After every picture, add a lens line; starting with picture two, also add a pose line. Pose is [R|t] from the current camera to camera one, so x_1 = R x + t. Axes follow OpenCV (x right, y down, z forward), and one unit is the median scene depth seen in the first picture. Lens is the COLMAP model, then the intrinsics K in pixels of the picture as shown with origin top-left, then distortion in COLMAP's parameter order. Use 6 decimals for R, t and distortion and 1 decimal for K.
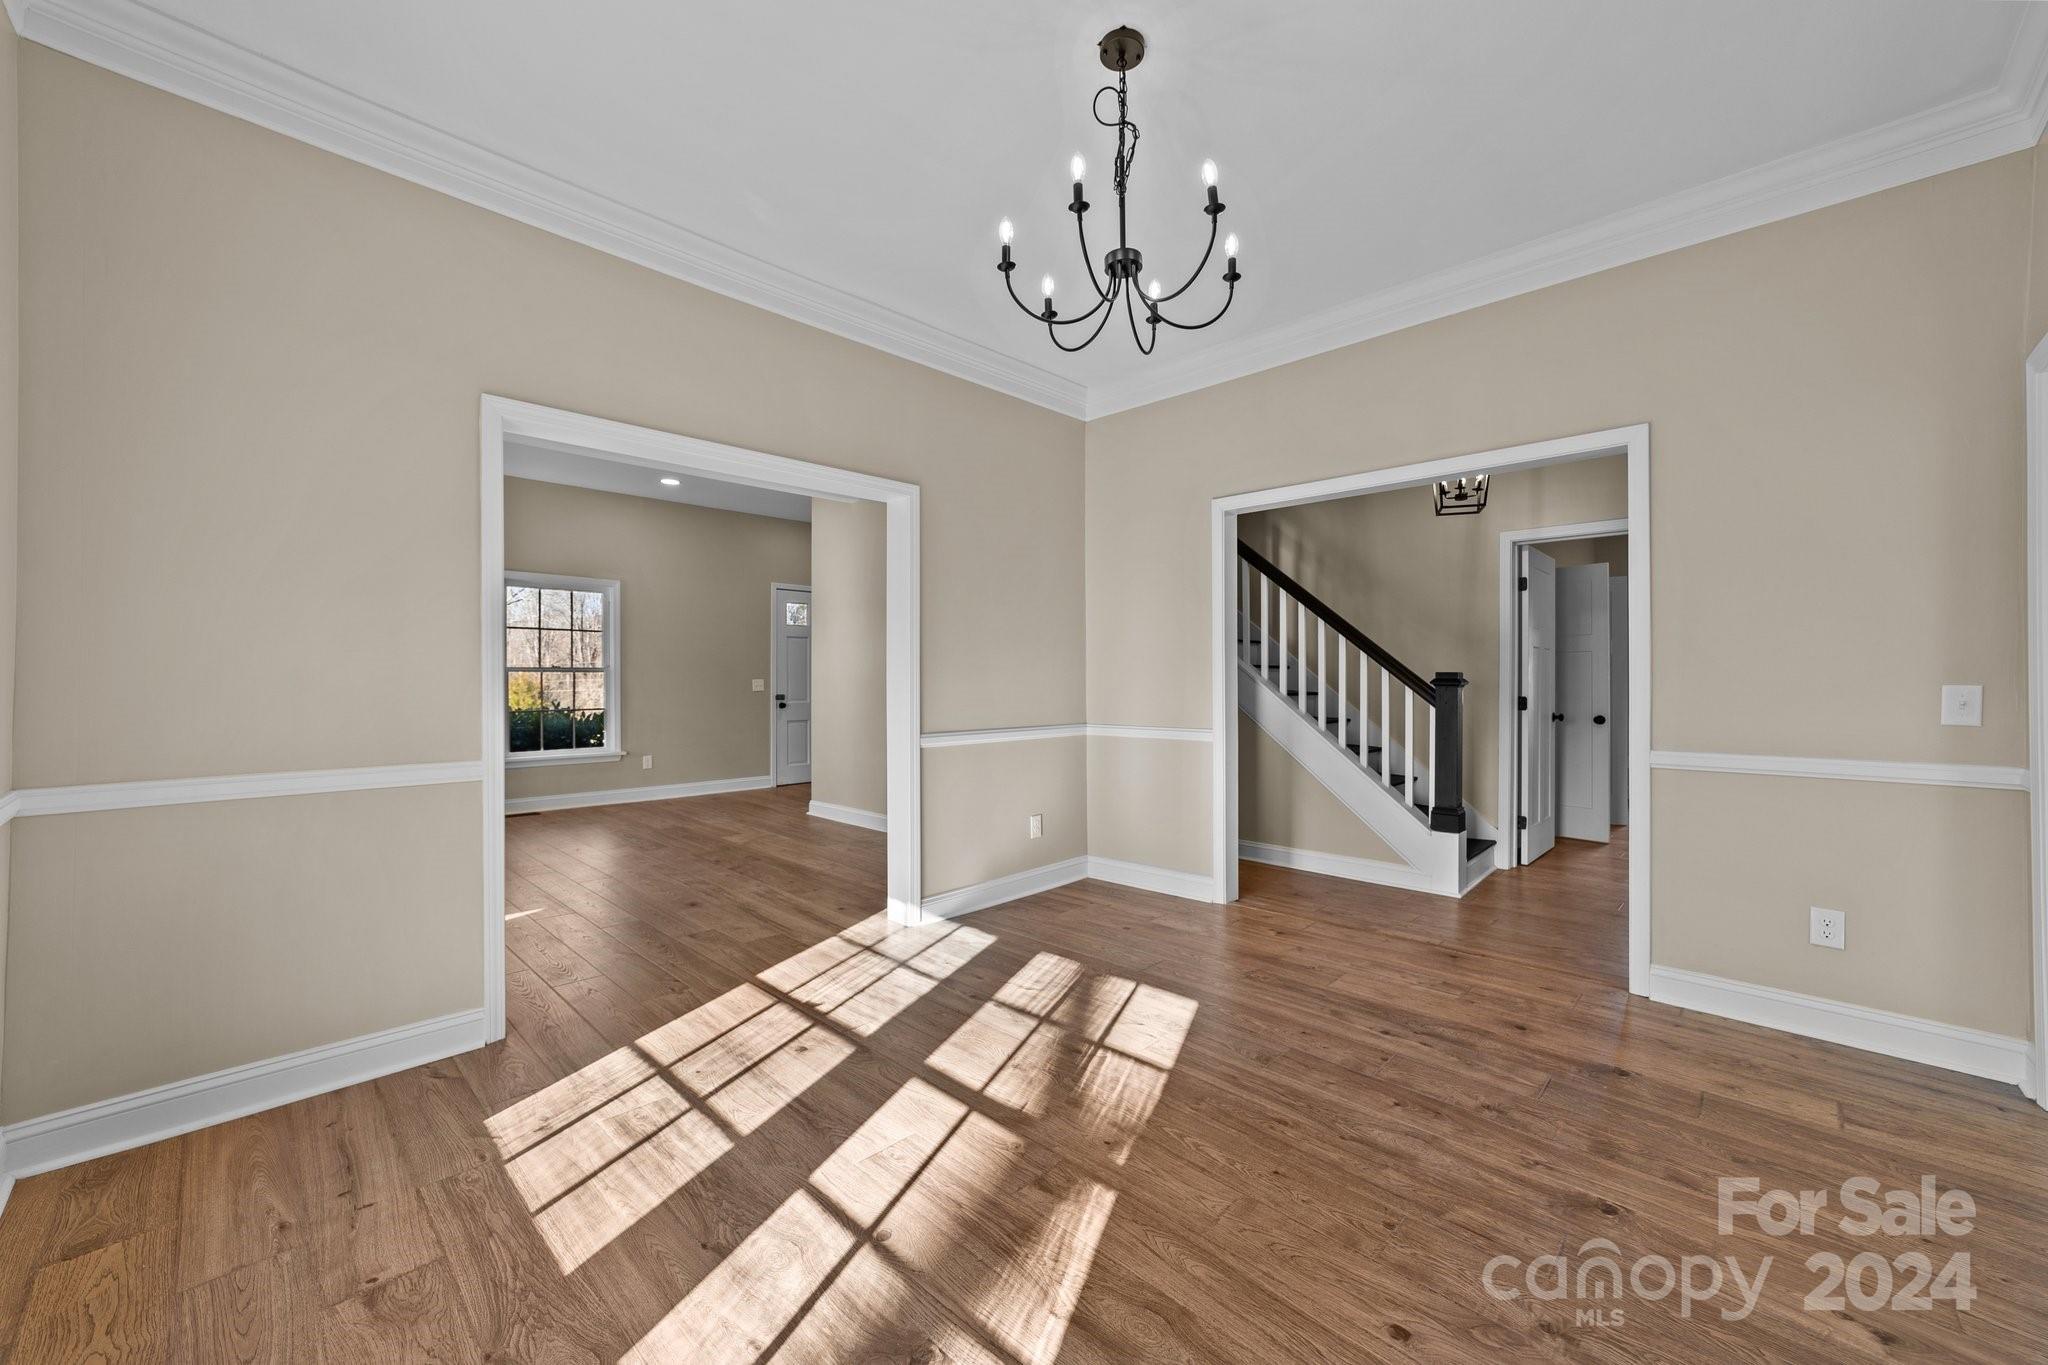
lens RADIAL K [[785.5, 0, 1032.7], [0, 785.5, 679.0], [0, 0, 1]] dist [-0.011400, 0.002131]
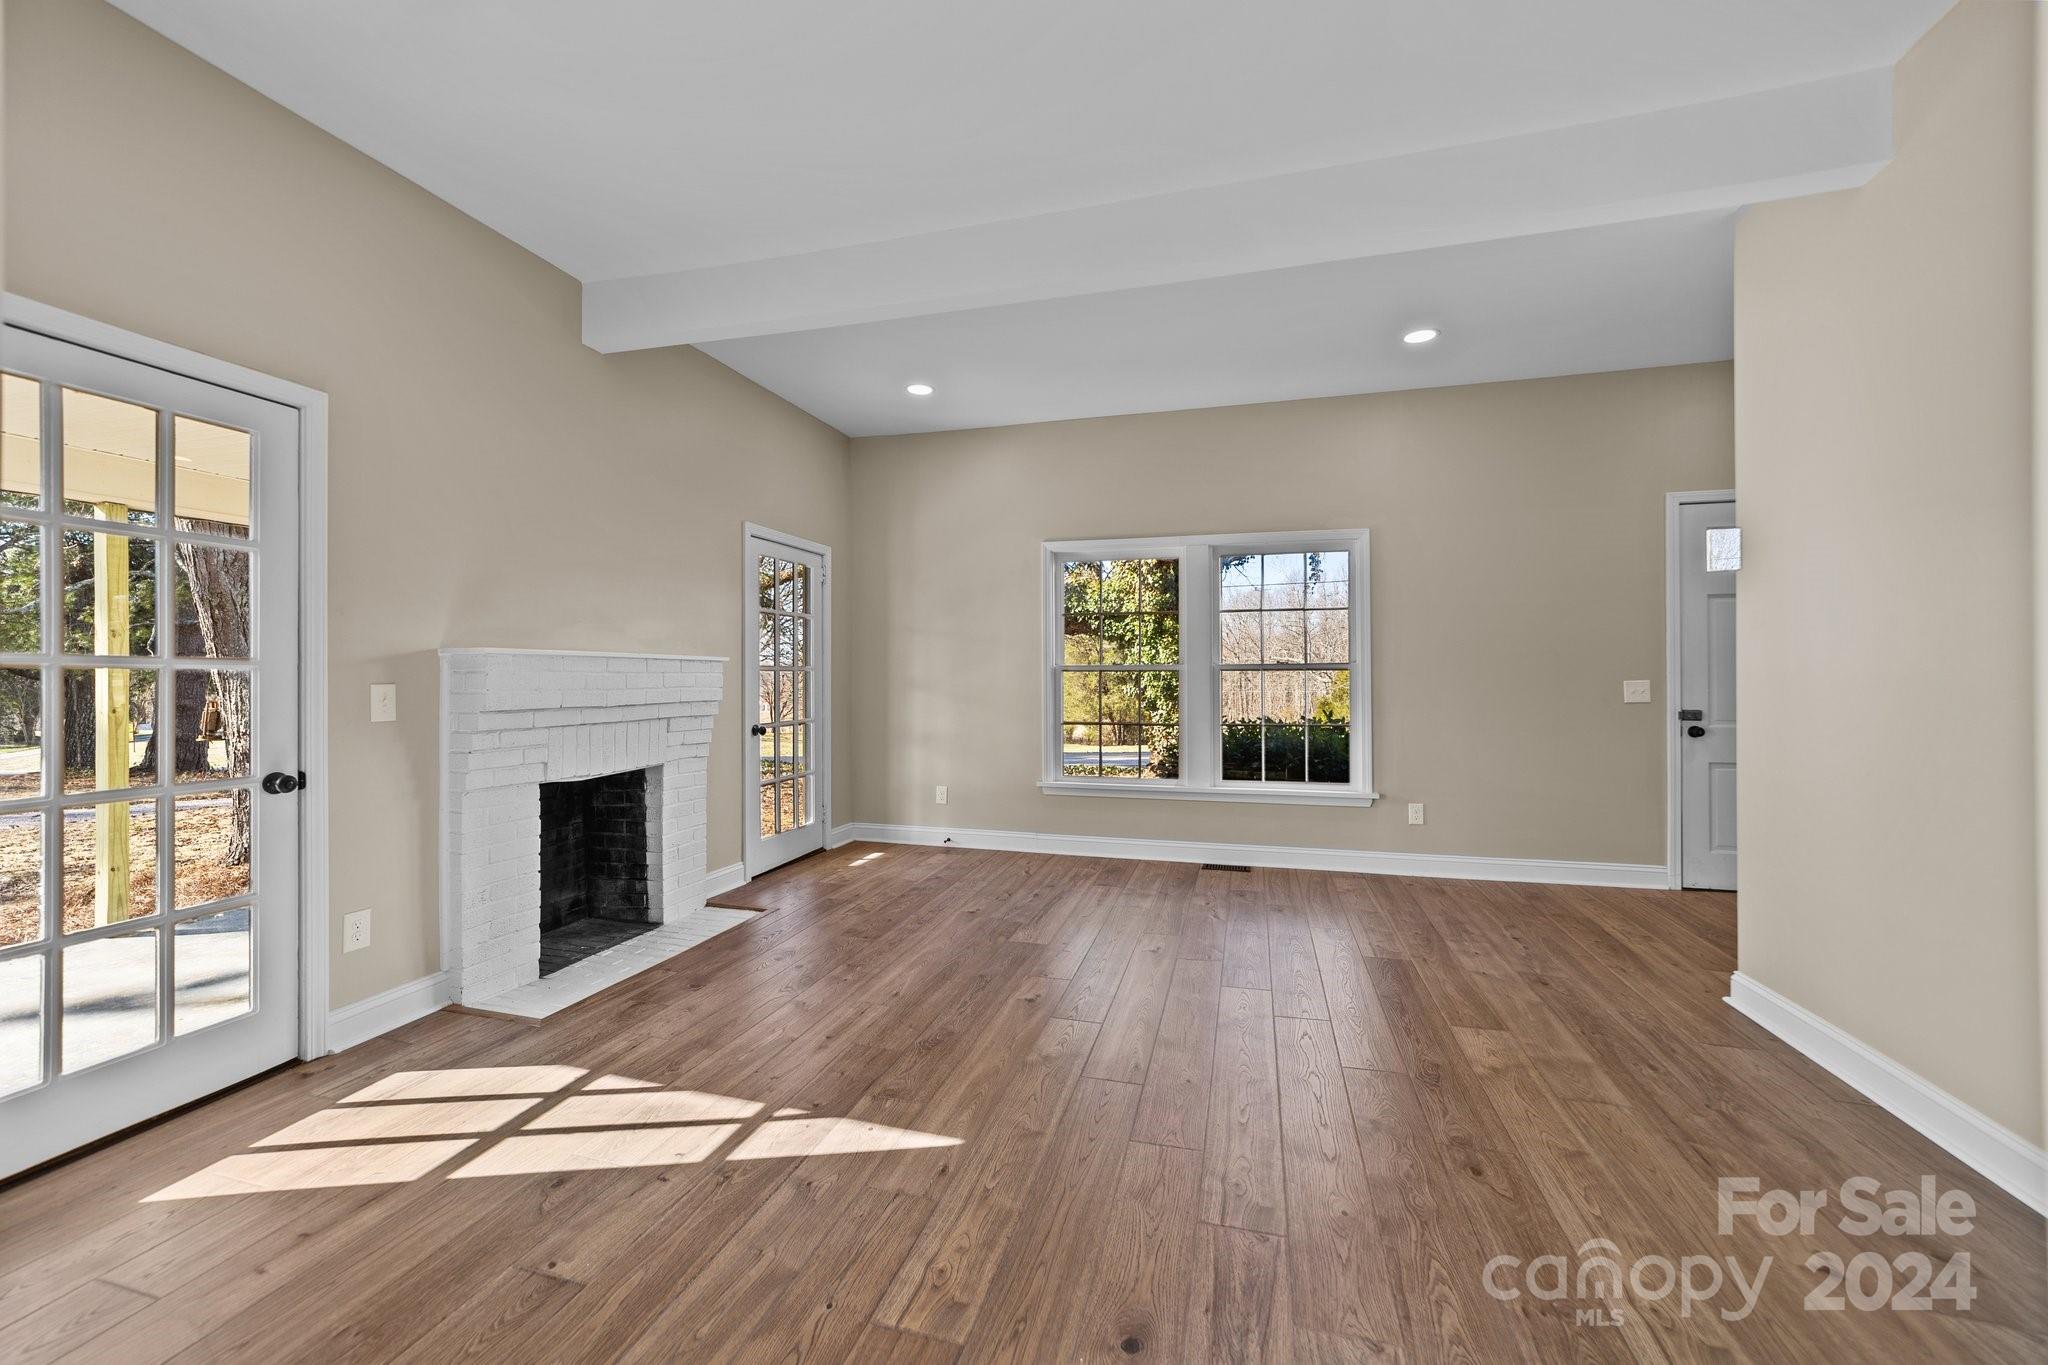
lens RADIAL K [[785.5, 0, 1024.4], [0, 785.5, 676.6], [0, 0, 1]] dist [-0.011400, 0.002131]
pose [[0.462179, -0.005158, -0.886772, -0.254537], [0.002396, 0.999987, -0.004568, -0.002057], [0.886784, -0.000013, 0.462185, 1.341977]]
